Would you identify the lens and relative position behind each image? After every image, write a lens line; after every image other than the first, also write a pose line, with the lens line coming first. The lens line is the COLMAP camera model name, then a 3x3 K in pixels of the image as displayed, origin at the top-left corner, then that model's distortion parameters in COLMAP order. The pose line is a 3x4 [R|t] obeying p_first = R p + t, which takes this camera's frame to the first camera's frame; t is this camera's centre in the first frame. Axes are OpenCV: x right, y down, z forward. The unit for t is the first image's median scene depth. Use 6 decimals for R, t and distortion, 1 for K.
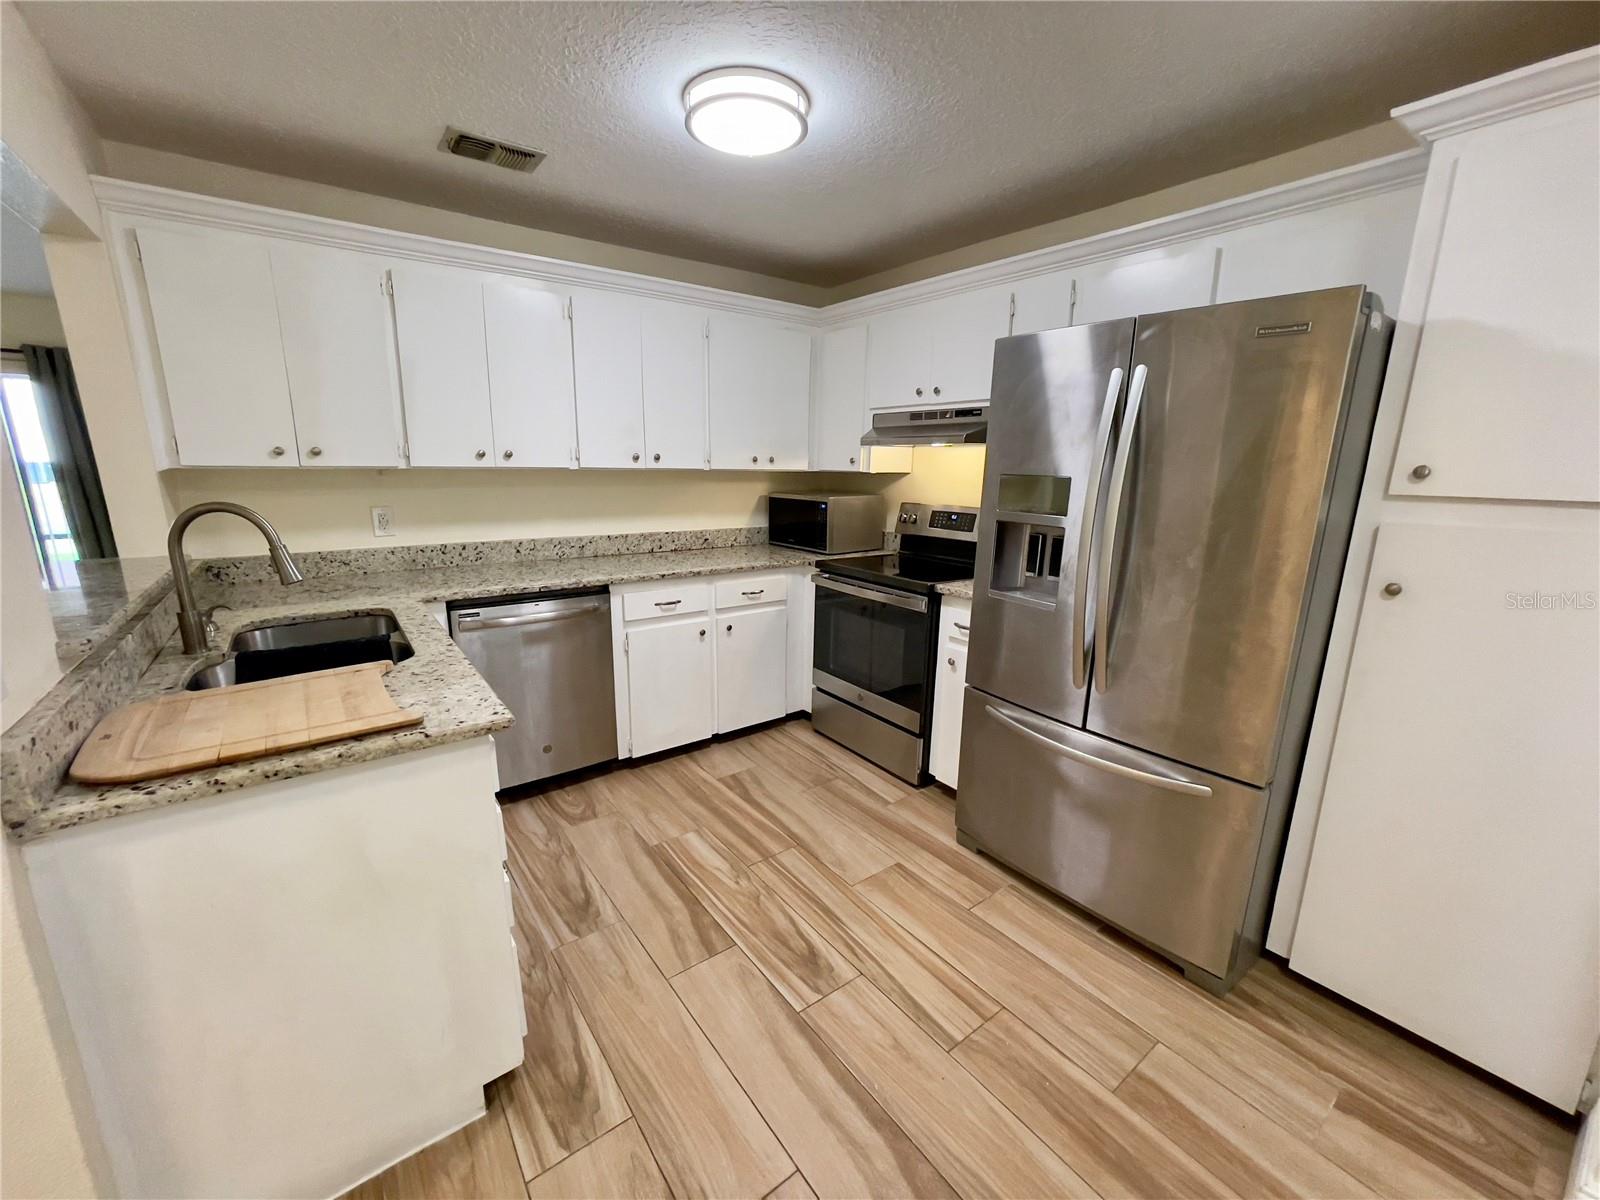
lens RADIAL K [[650.6, 0, 791.8], [0, 650.6, 607.0], [0, 0, 1]] dist [-0.013830, 0.007754]
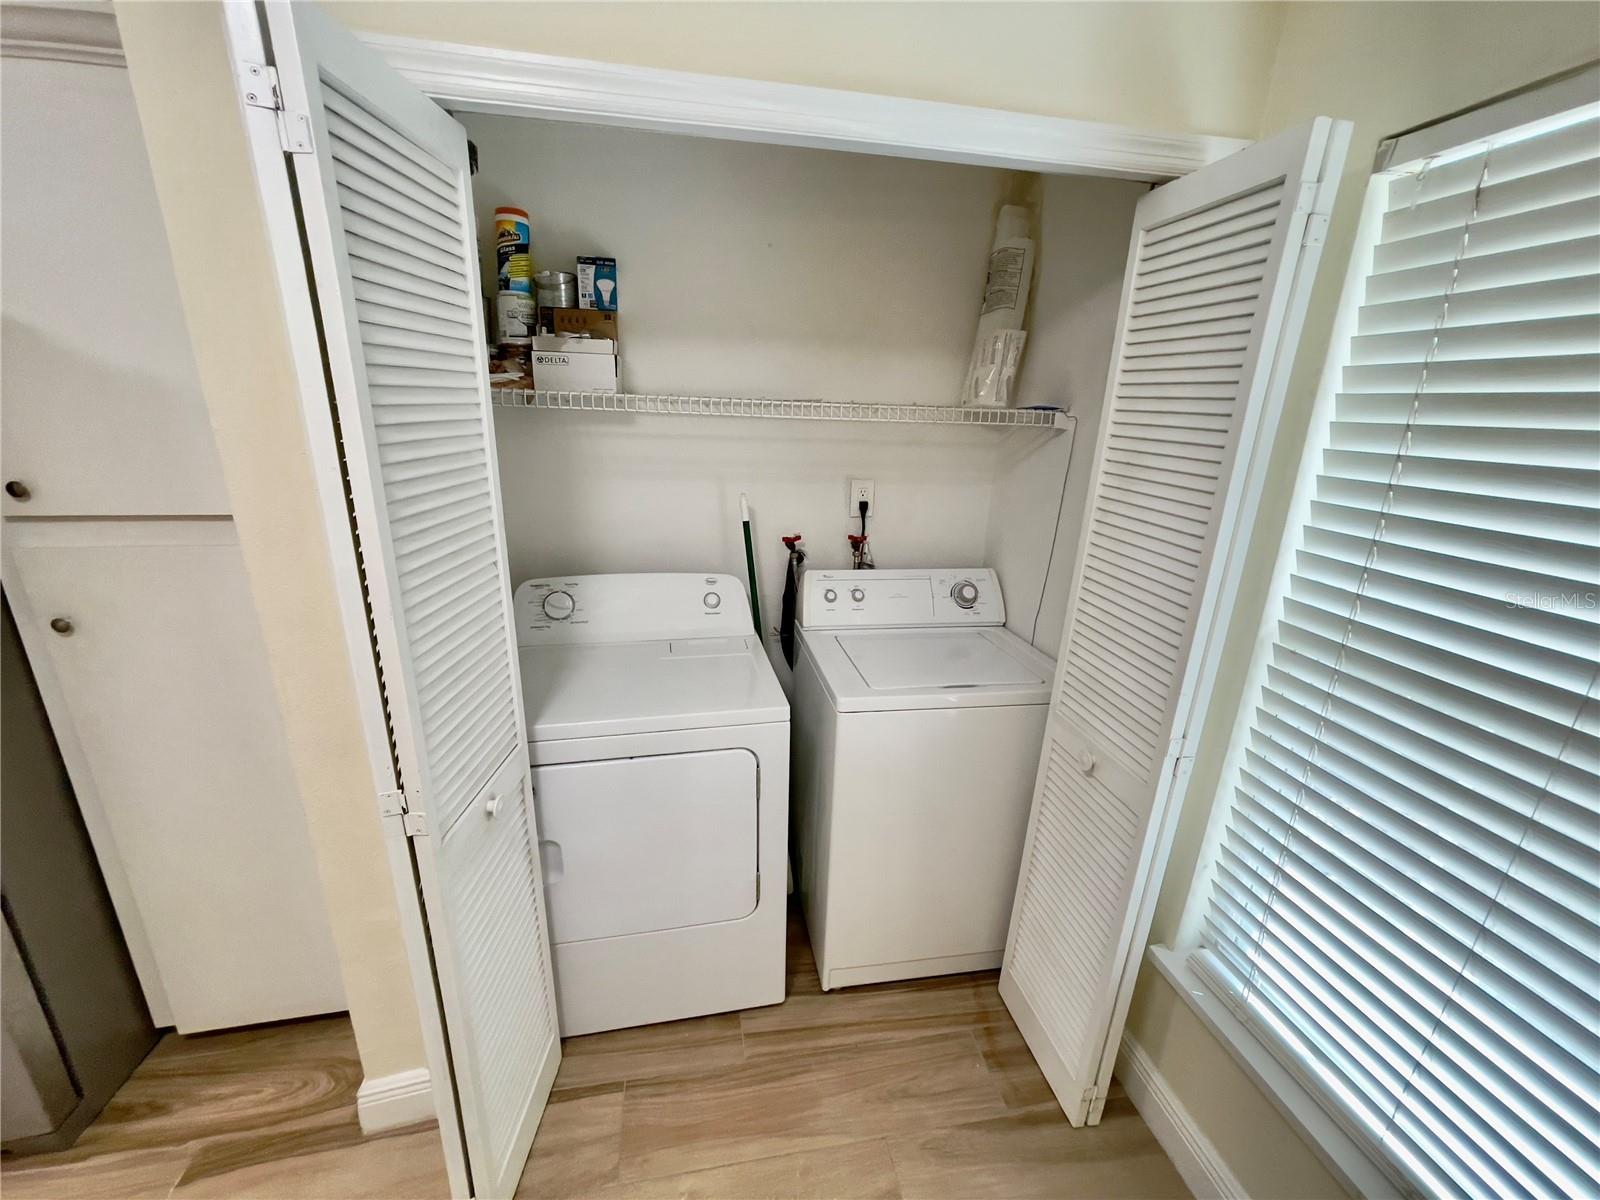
lens RADIAL K [[650.6, 0, 792.2], [0, 650.6, 594.9], [0, 0, 1]] dist [-0.013830, 0.007754]
pose [[0.442377, -0.267779, 0.855919, 0.473714], [0.178348, 0.961589, 0.208660, -0.053215], [-0.878917, 0.060345, 0.473143, -0.182155]]
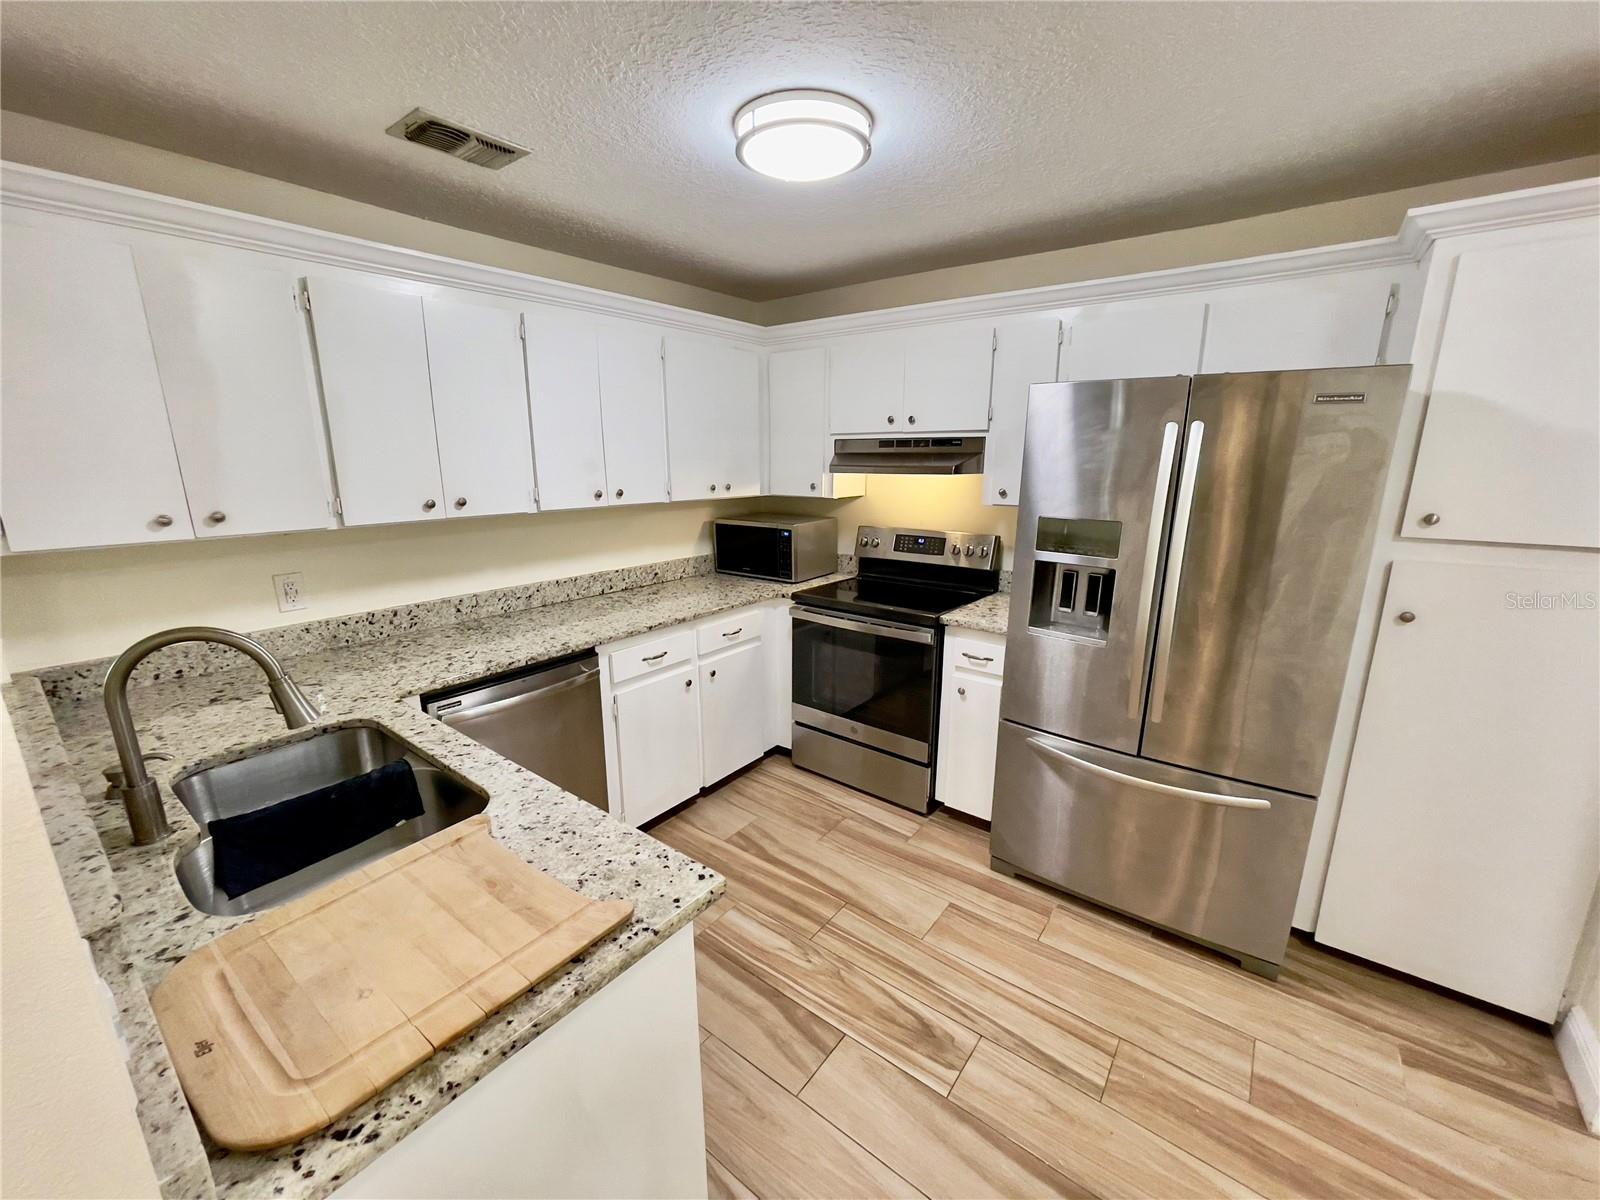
lens RADIAL K [[650.6, 0, 794.0], [0, 650.6, 608.1], [0, 0, 1]] dist [-0.013830, 0.007754]
pose [[0.963663, -0.079718, 0.254947, -0.327102], [0.075770, 0.996805, 0.025287, -0.116450], [-0.256149, -0.005051, 0.966624, 0.110985]]
